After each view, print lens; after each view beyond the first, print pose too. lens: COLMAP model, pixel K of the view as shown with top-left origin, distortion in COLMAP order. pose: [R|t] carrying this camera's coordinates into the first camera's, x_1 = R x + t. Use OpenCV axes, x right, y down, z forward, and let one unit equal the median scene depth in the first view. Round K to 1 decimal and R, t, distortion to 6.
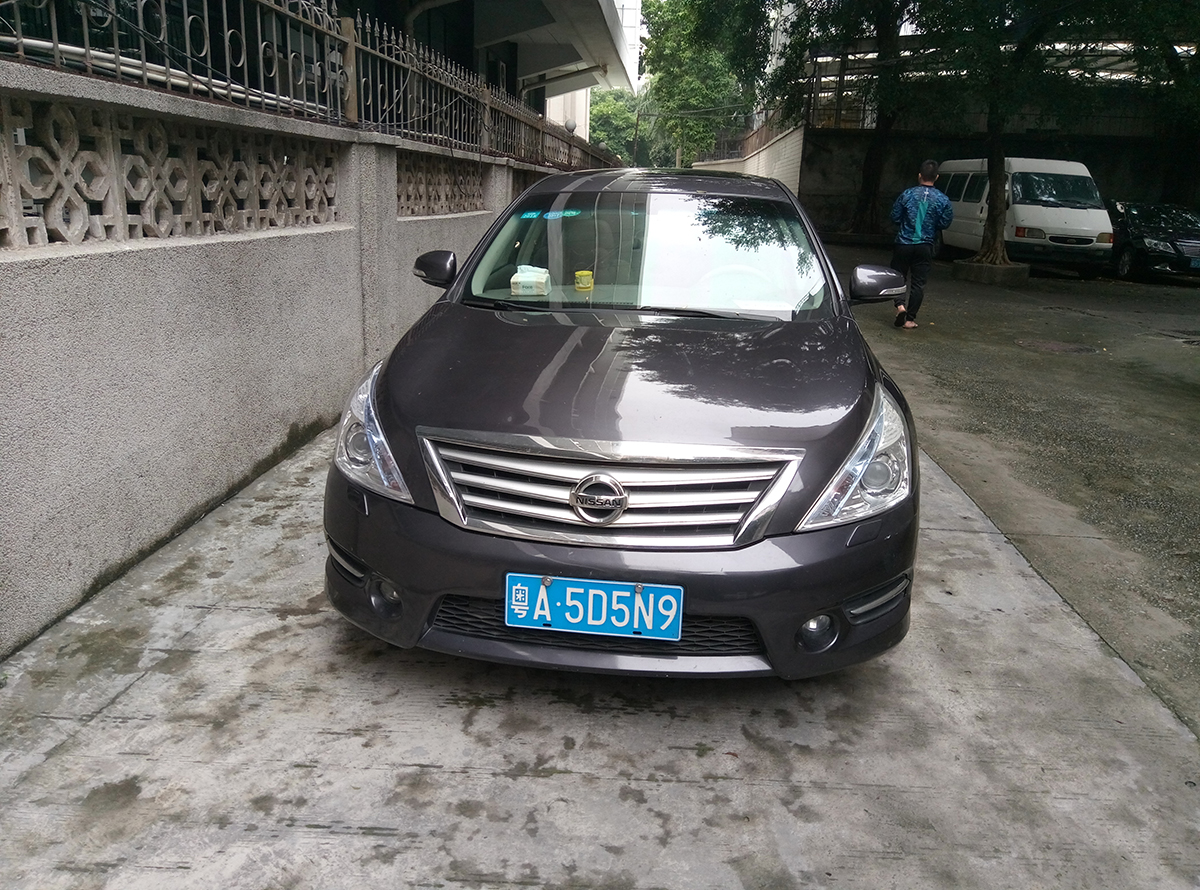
lens RADIAL K [[953.2, 0, 600.0], [0, 953.2, 445.0], [0, 0, 1]] dist [-0.004111, -0.003858]
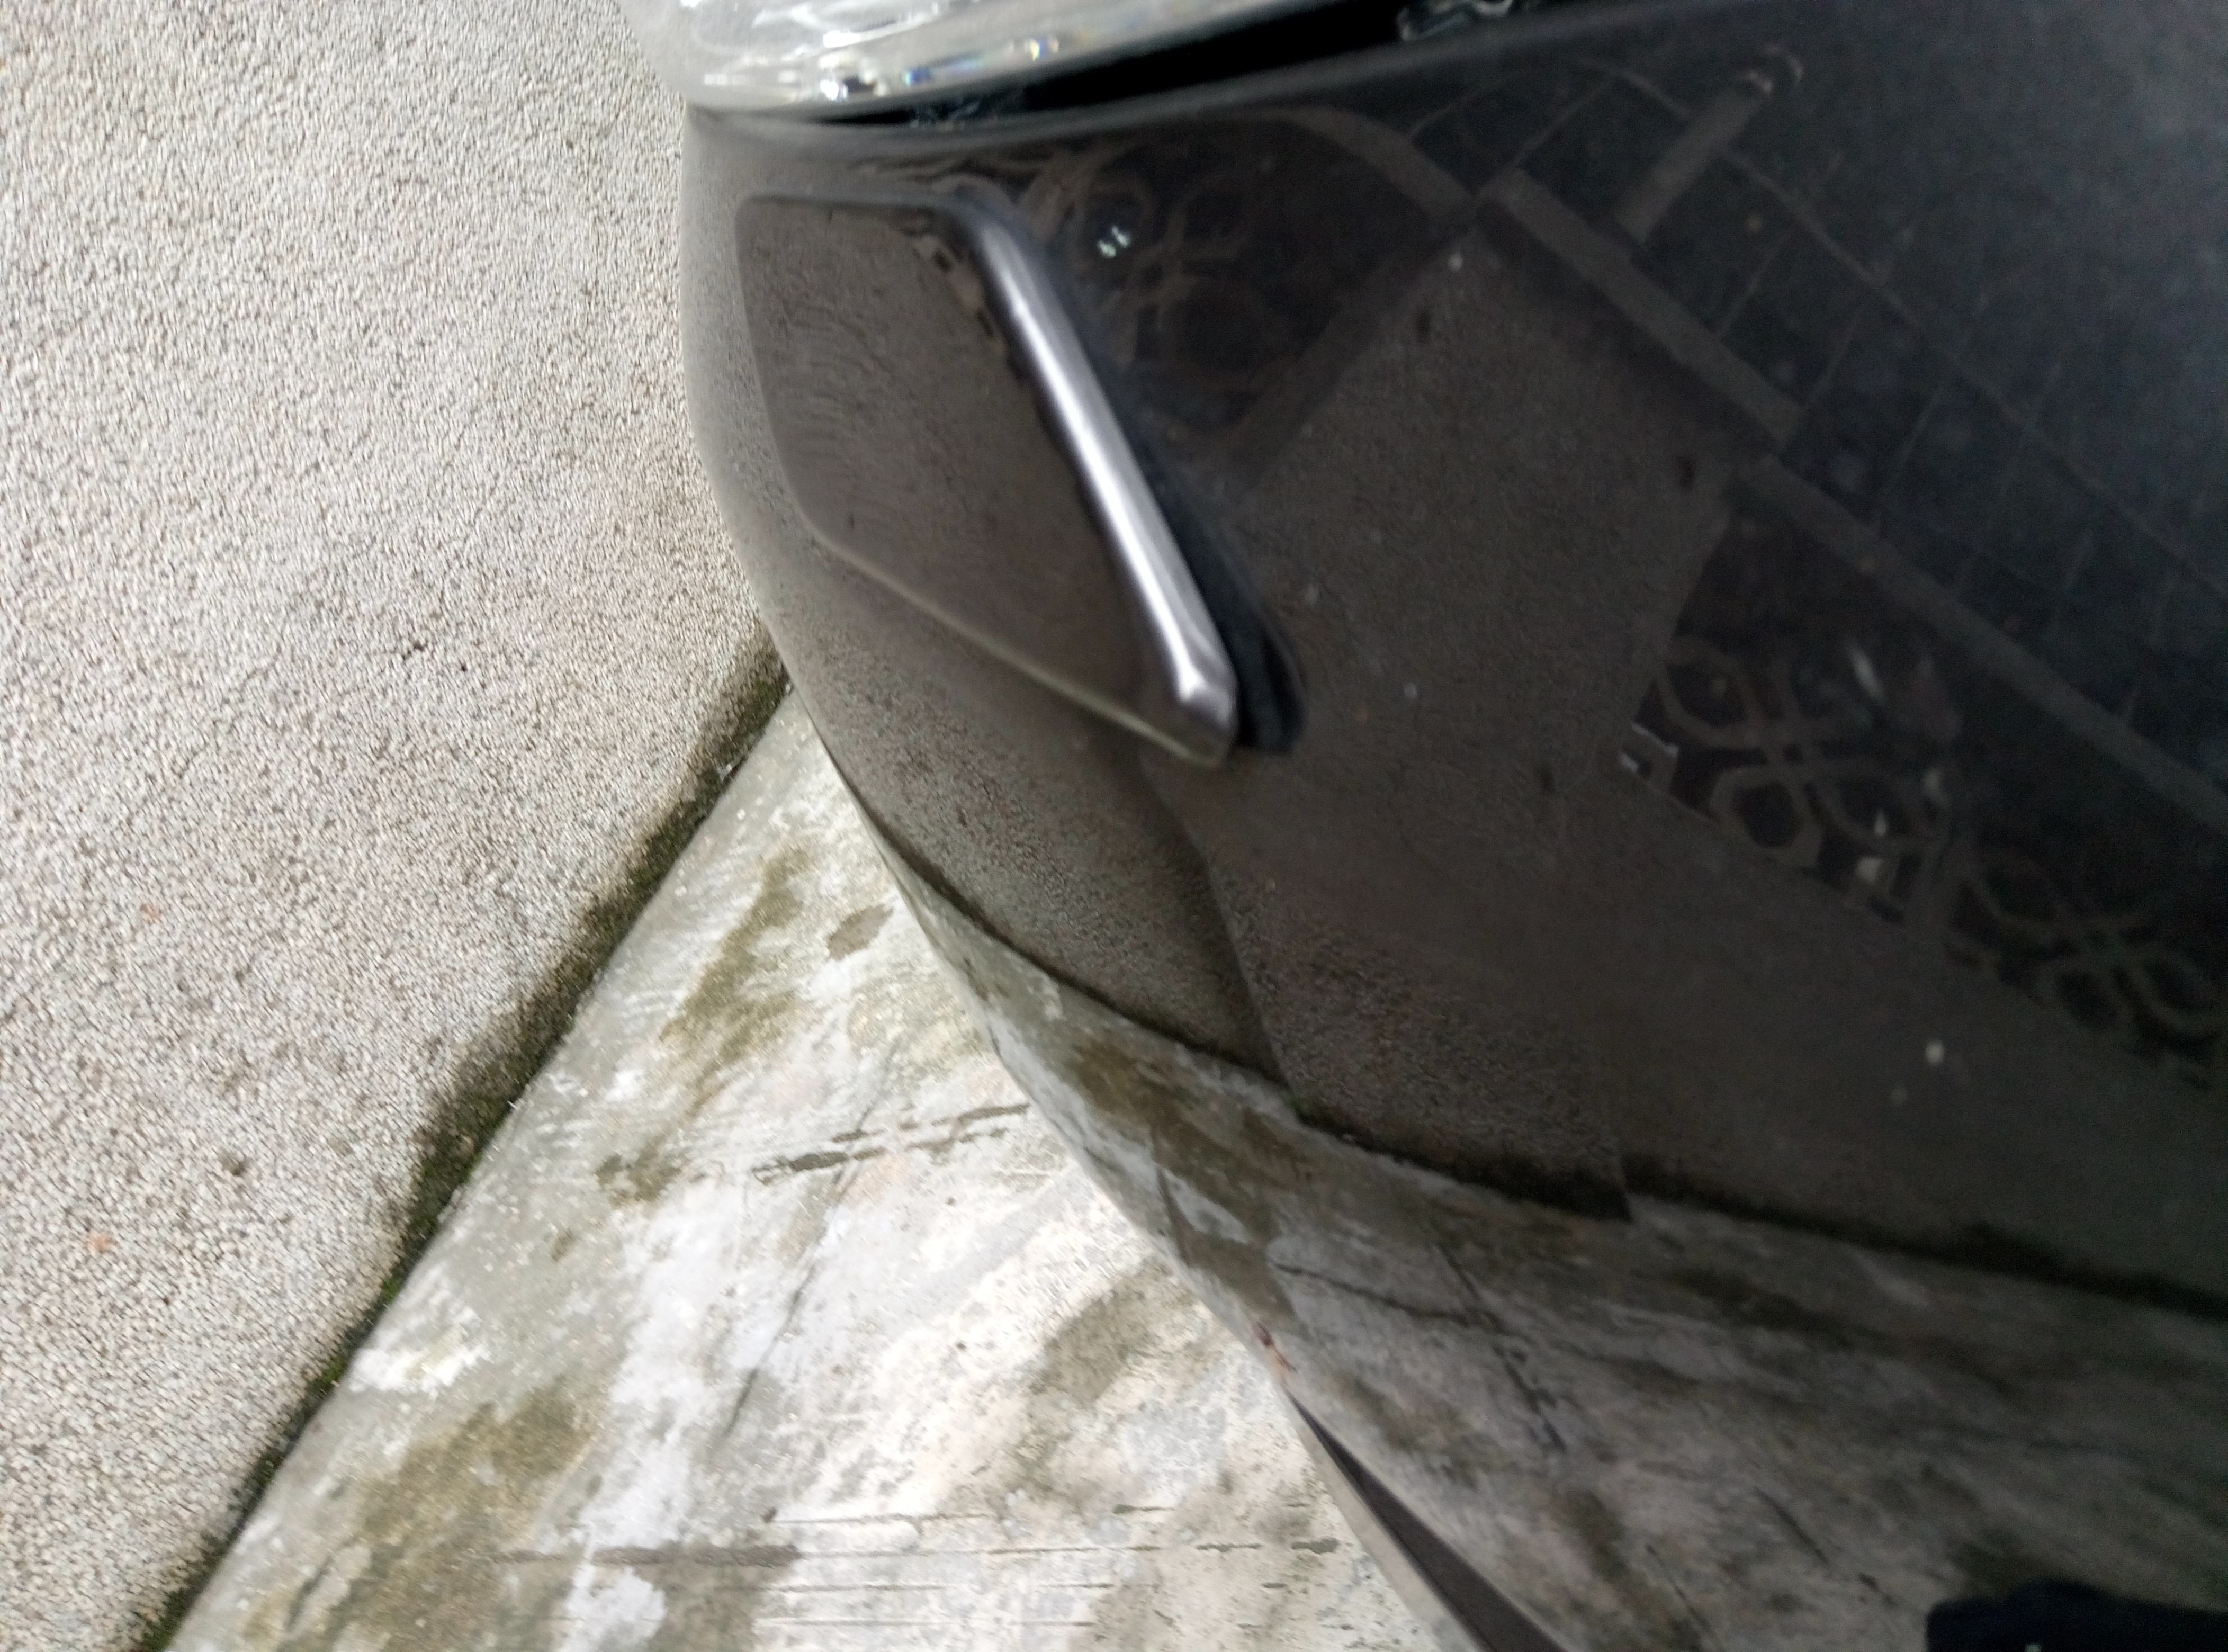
lens RADIAL K [[1769.7, 0, 1114.0], [0, 1769.7, 826.0], [0, 0, 1]] dist [-0.004111, -0.003858]
pose [[0.841407, -0.299750, -0.449649, -0.172385], [0.435151, 0.869190, 0.234848, 0.047177], [0.320434, -0.393267, 0.861779, 0.731414]]
